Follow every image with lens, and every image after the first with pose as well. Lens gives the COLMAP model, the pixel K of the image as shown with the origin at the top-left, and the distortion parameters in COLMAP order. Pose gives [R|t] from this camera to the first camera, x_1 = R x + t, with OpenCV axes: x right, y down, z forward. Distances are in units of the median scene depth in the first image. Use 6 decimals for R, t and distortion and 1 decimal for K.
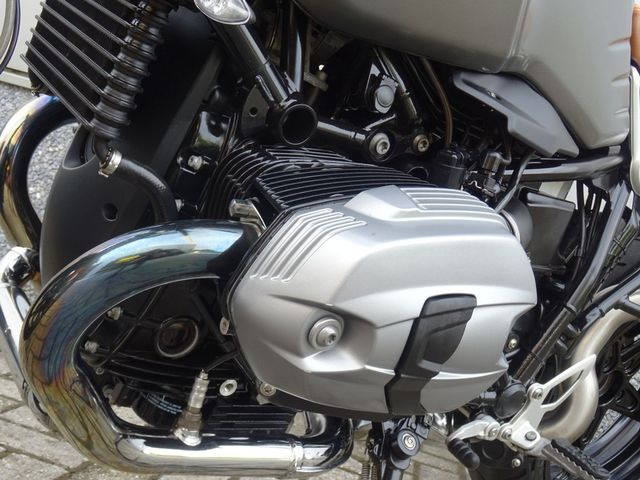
lens RADIAL K [[771.1, 0, 320.8], [0, 771.1, 241.5], [0, 0, 1]] dist [-0.016846, 0.000000]
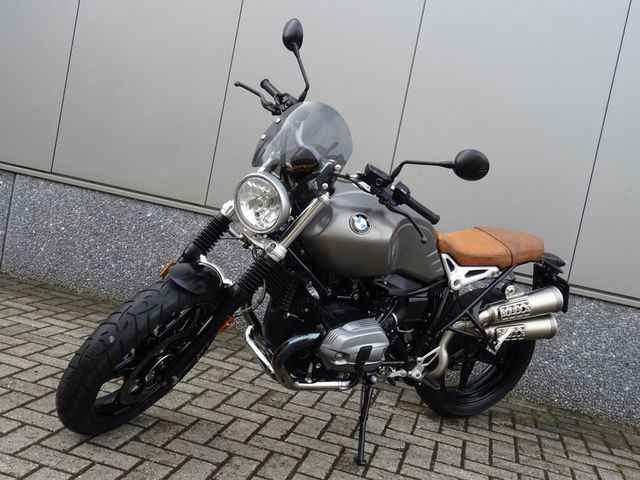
lens RADIAL K [[697.6, 0, 319.9], [0, 697.6, 238.7], [0, 0, 1]] dist [0.011982, 0.000000]
pose [[0.993538, -0.069545, -0.089700, 0.223367], [0.073441, 0.996461, 0.040897, -0.544327], [0.086538, -0.047220, 0.995129, -2.246036]]
